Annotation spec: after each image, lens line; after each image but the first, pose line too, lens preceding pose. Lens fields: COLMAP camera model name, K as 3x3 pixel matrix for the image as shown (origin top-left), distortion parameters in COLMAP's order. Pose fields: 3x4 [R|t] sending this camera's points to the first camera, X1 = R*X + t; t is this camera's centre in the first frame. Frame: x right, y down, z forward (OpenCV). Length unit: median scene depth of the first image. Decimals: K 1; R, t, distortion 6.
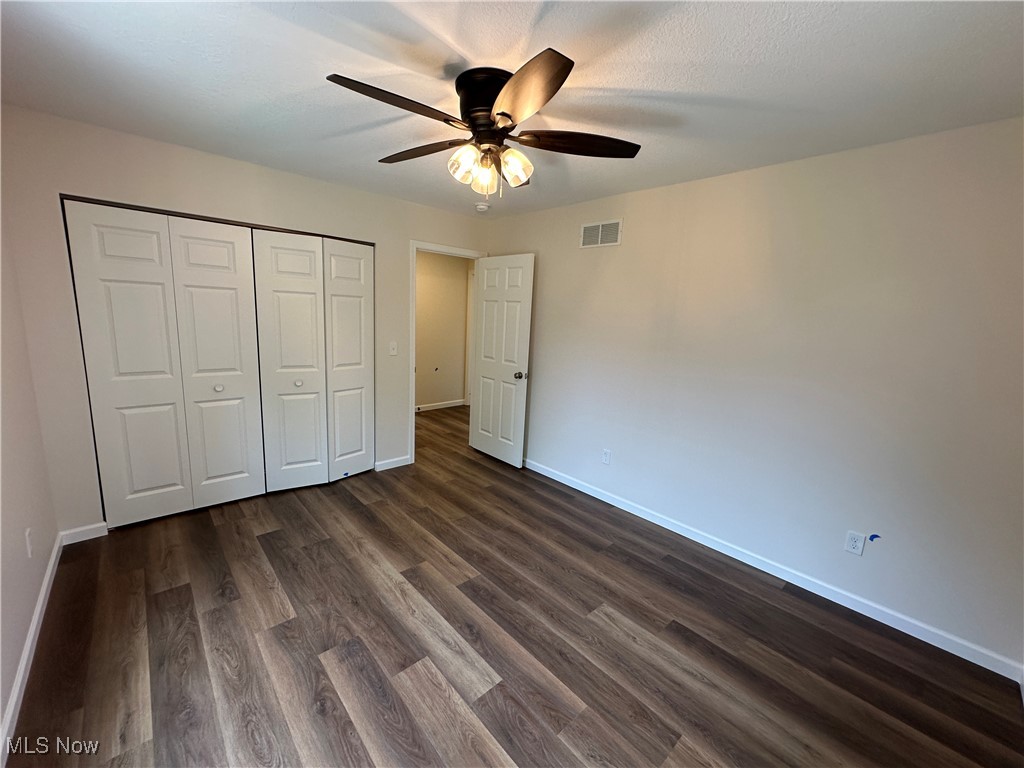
lens RADIAL K [[408.1, 0, 512.0], [0, 408.1, 384.0], [0, 0, 1]] dist [-0.002025, -0.000117]
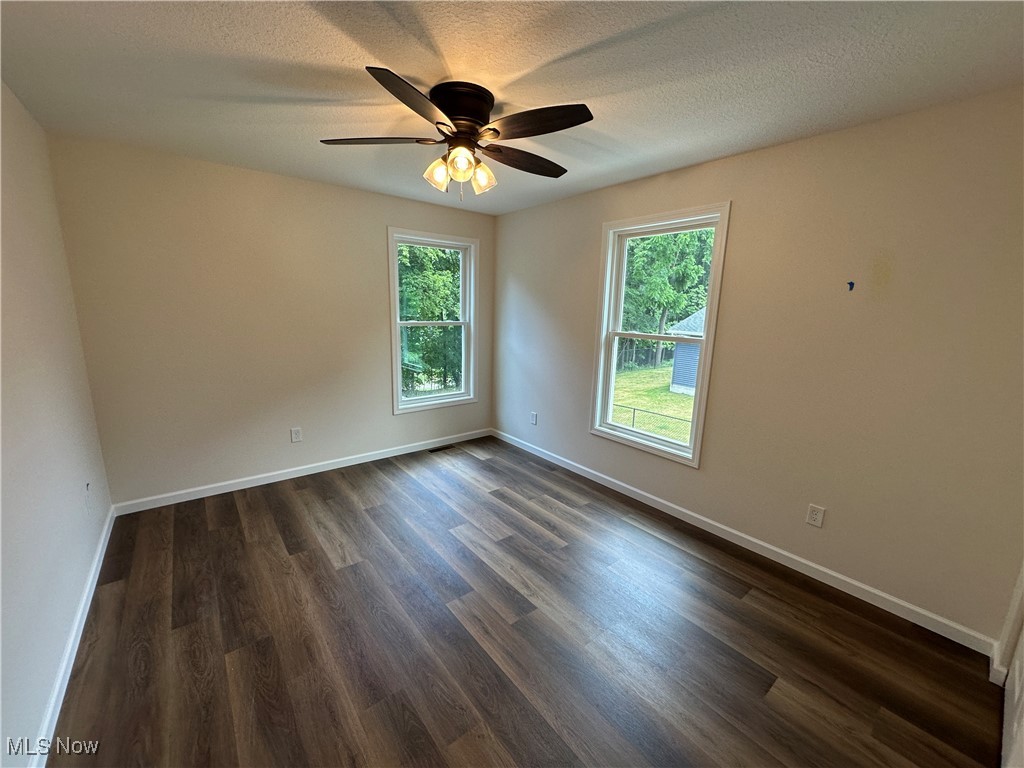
lens RADIAL K [[408.1, 0, 512.0], [0, 408.1, 384.0], [0, 0, 1]] dist [-0.002025, -0.000117]
pose [[-0.994802, -0.087569, 0.051977, -0.233931], [-0.062570, 0.928328, 0.366458, -0.318214], [-0.080342, 0.361301, -0.928982, 1.720971]]
